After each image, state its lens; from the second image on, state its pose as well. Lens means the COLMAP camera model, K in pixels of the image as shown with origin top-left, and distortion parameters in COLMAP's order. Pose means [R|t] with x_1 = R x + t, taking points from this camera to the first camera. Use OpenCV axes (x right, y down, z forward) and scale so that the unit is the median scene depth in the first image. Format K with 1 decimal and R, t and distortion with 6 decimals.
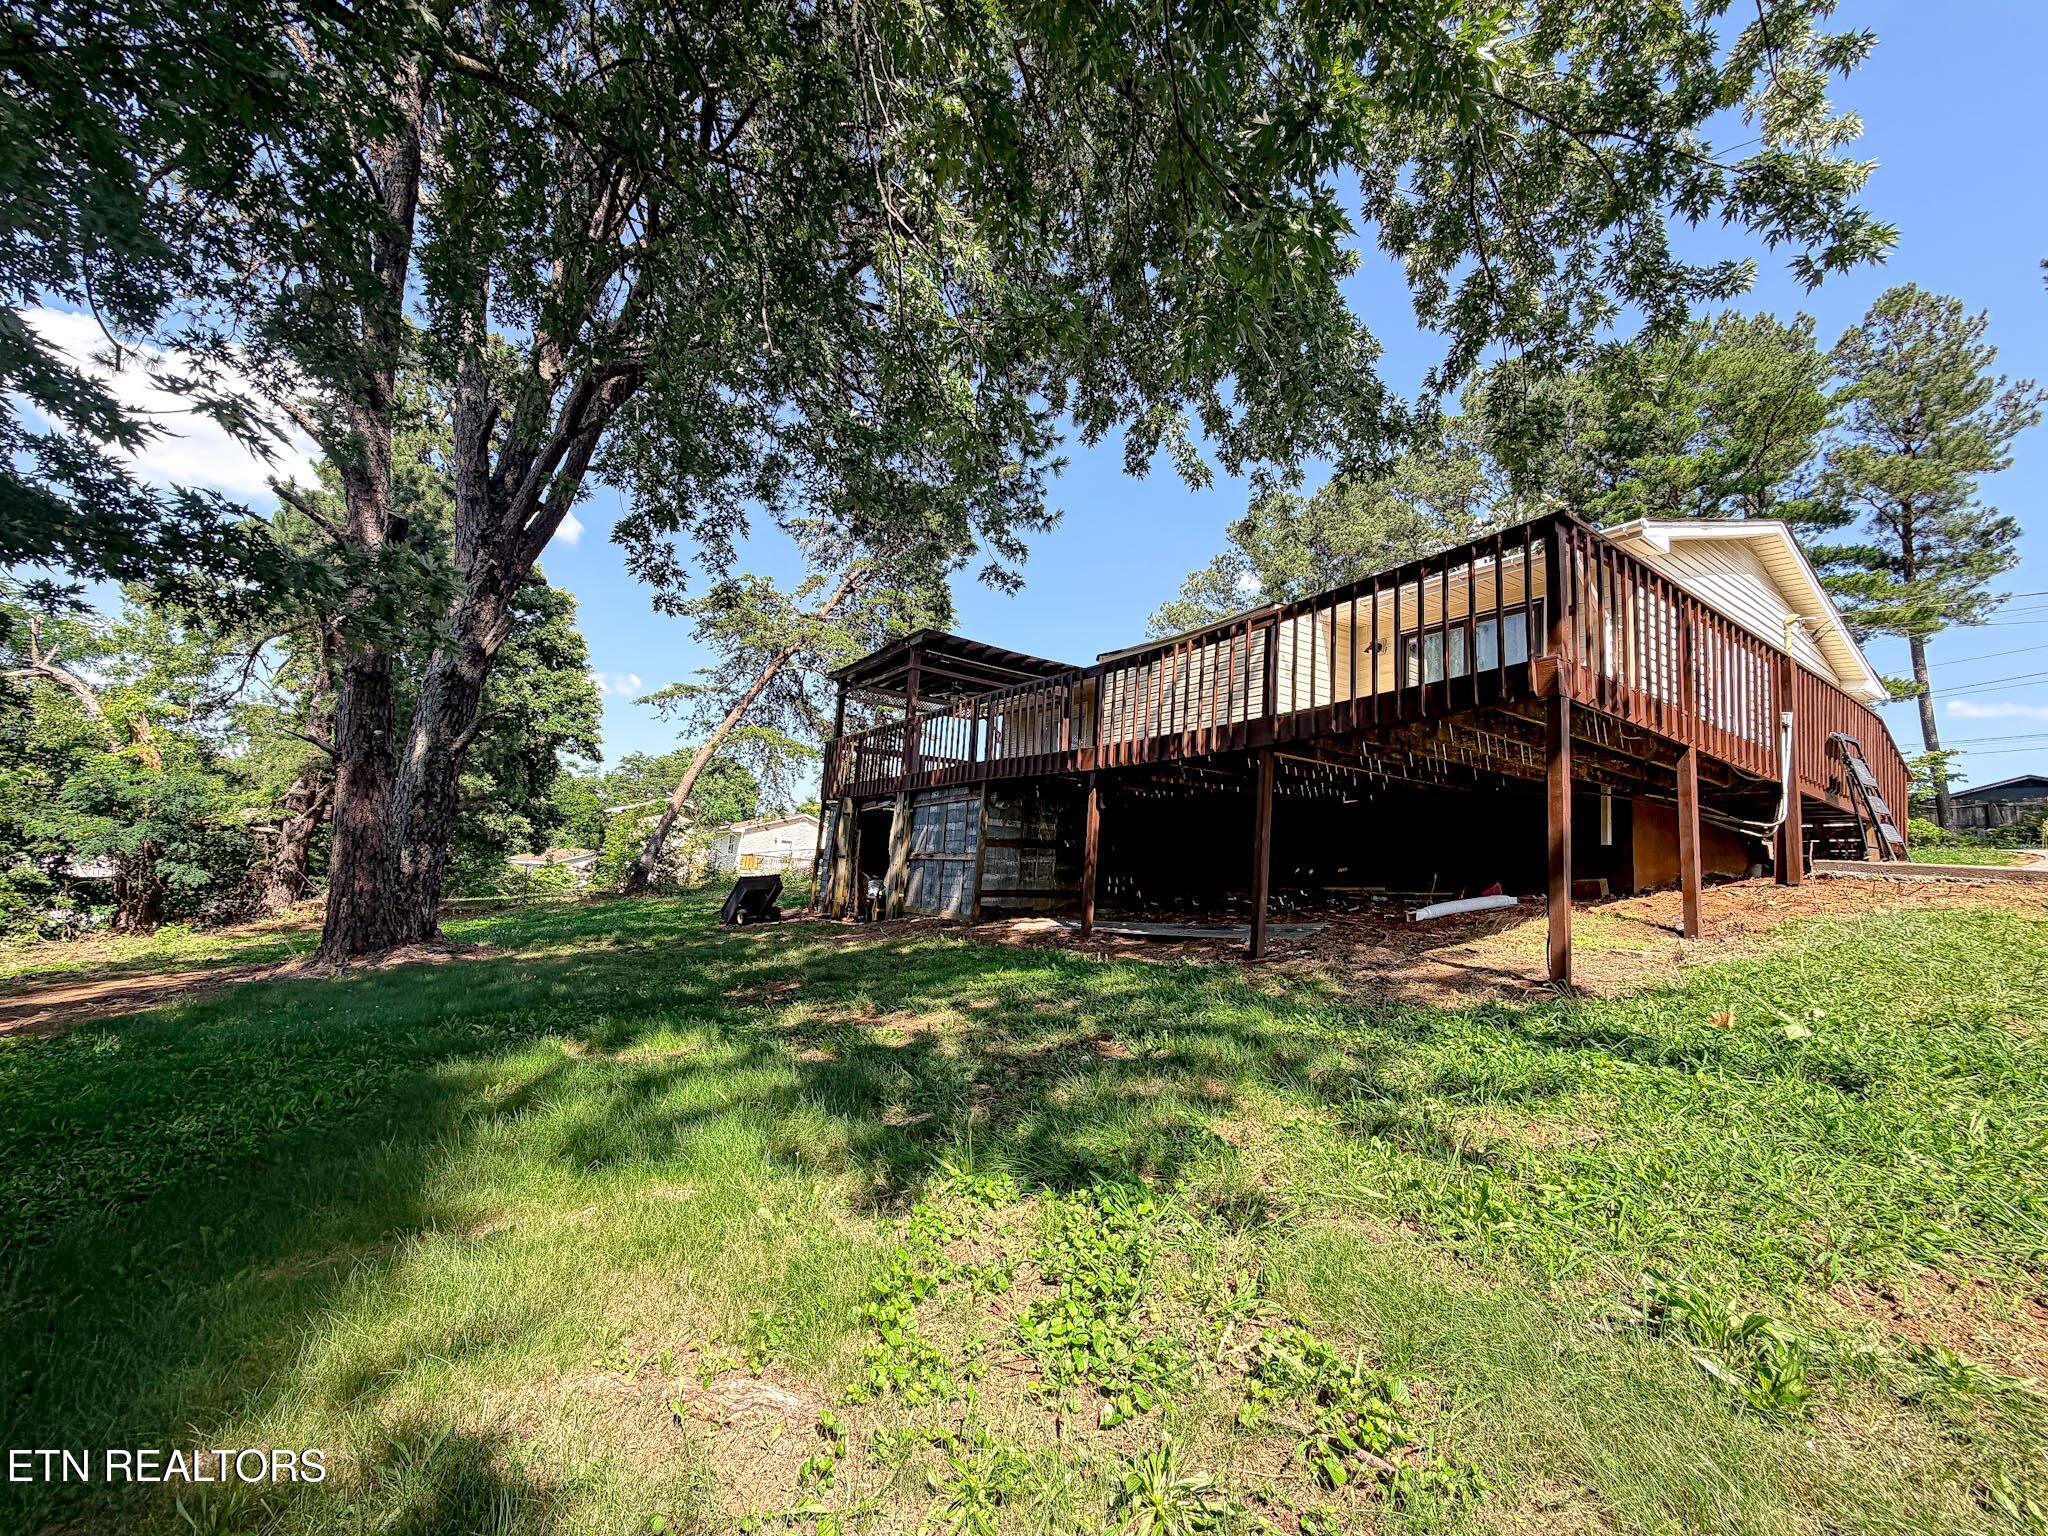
lens RADIAL K [[819.3, 0, 1021.4], [0, 819.3, 766.1], [0, 0, 1]] dist [-0.004310, 0.000251]
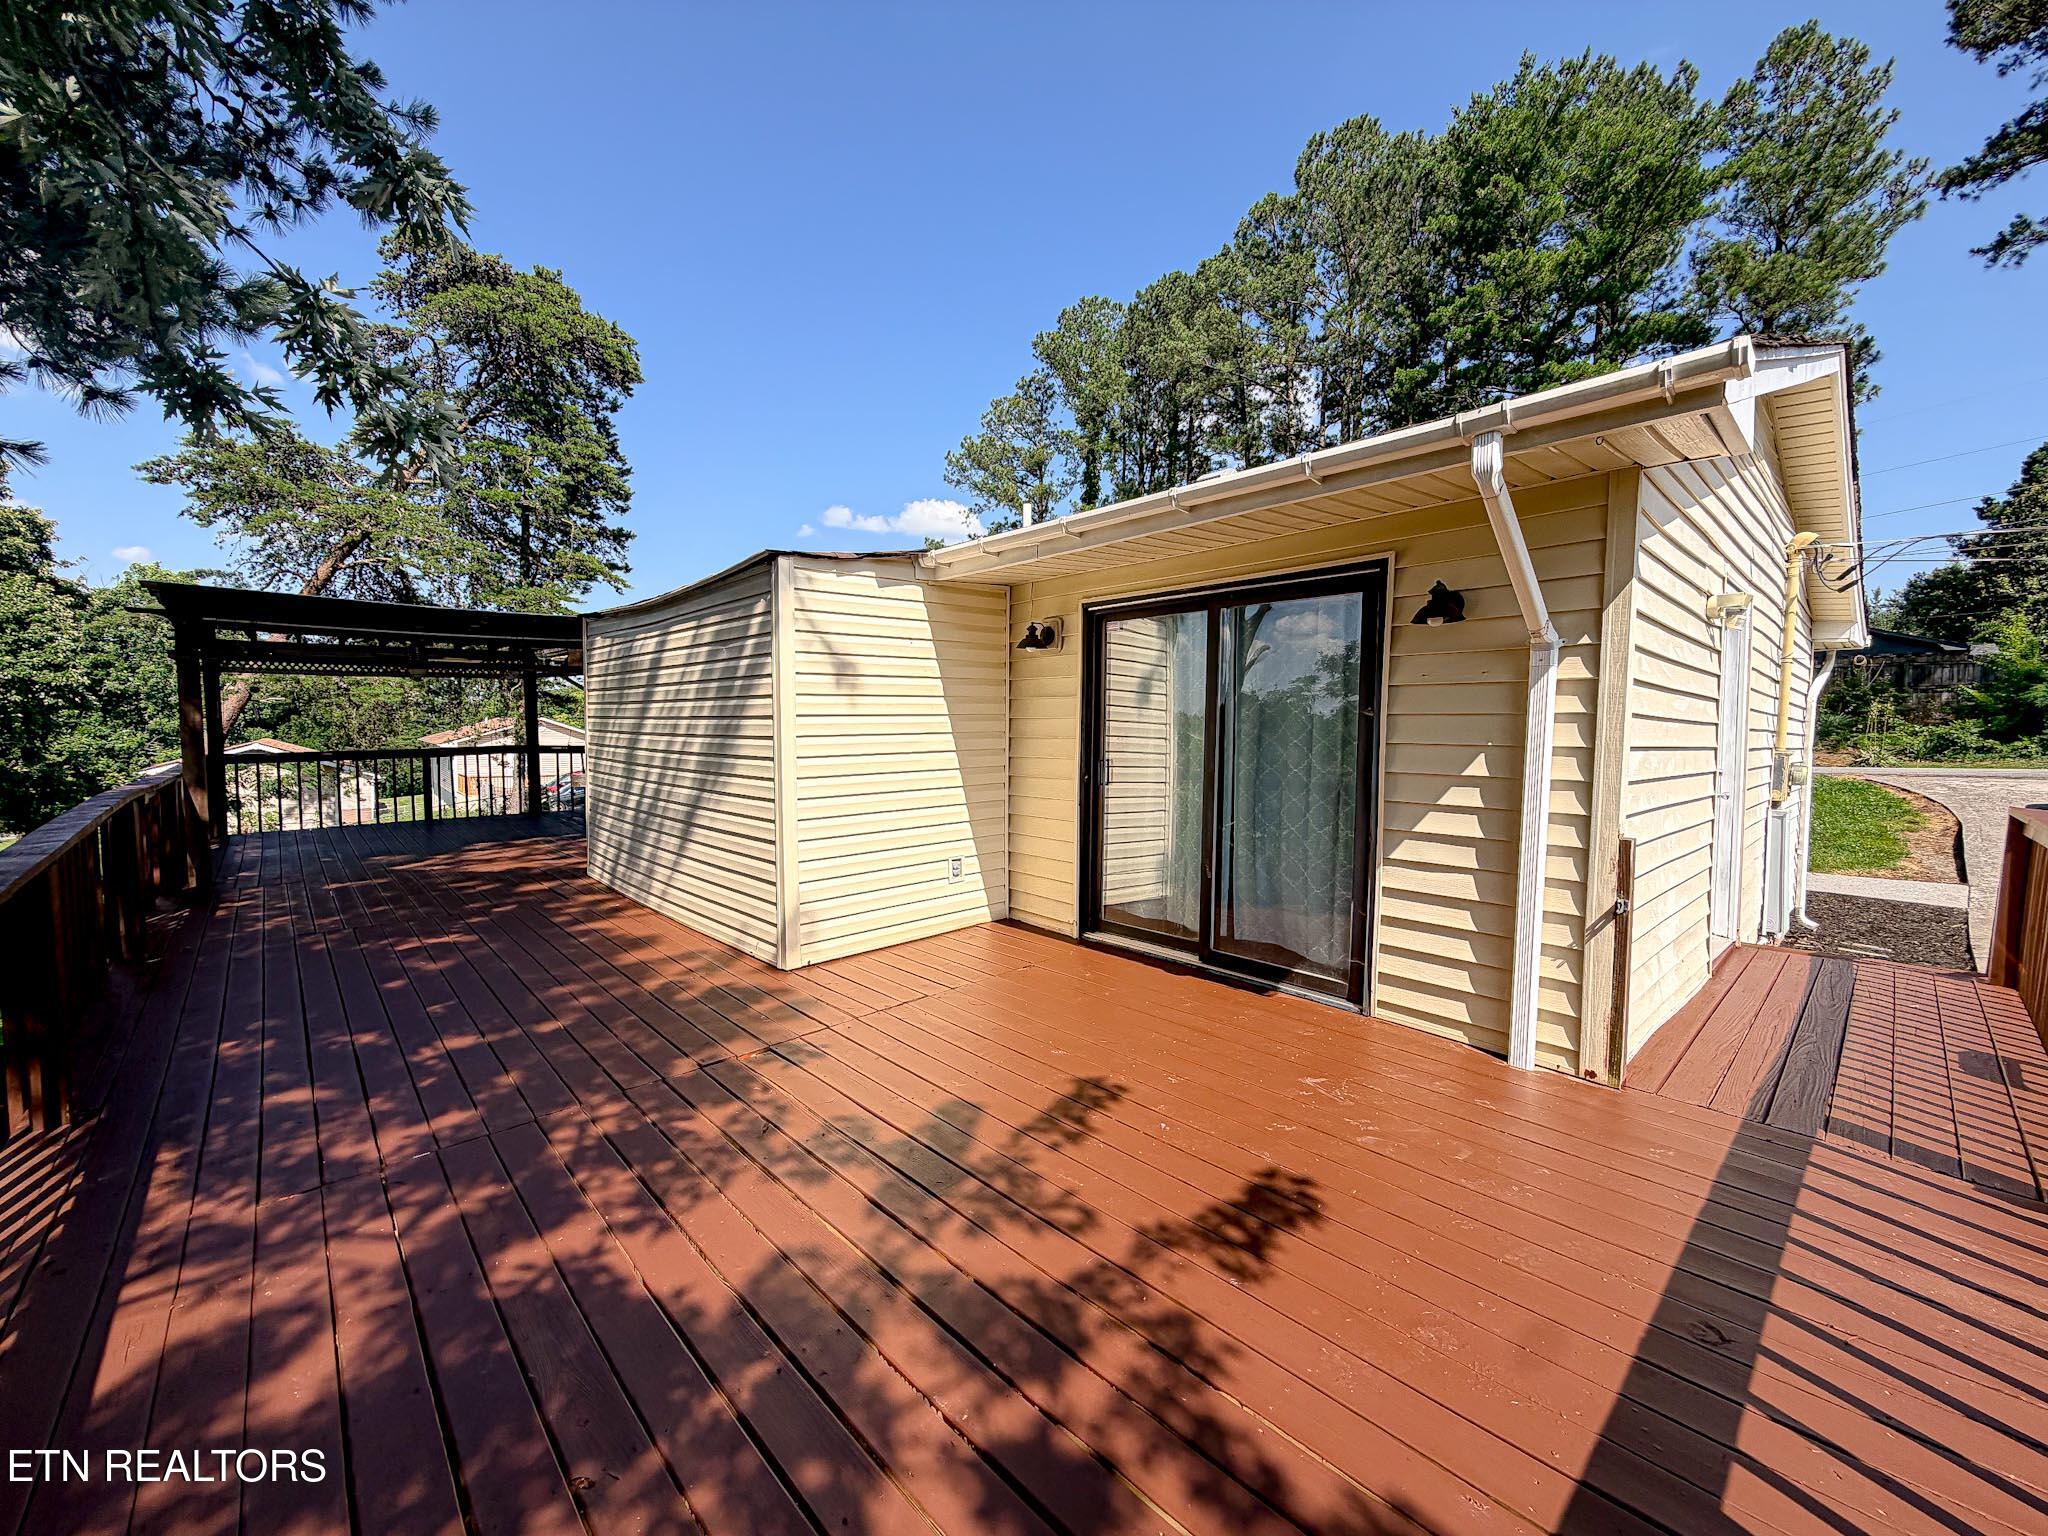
lens RADIAL K [[819.3, 0, 1023.2], [0, 819.3, 773.8], [0, 0, 1]] dist [-0.004310, 0.000251]
pose [[0.984353, -0.074622, 0.159628, 0.134910], [0.040913, 0.977935, 0.204866, -0.059534], [-0.171394, -0.195129, 0.965686, 0.204683]]
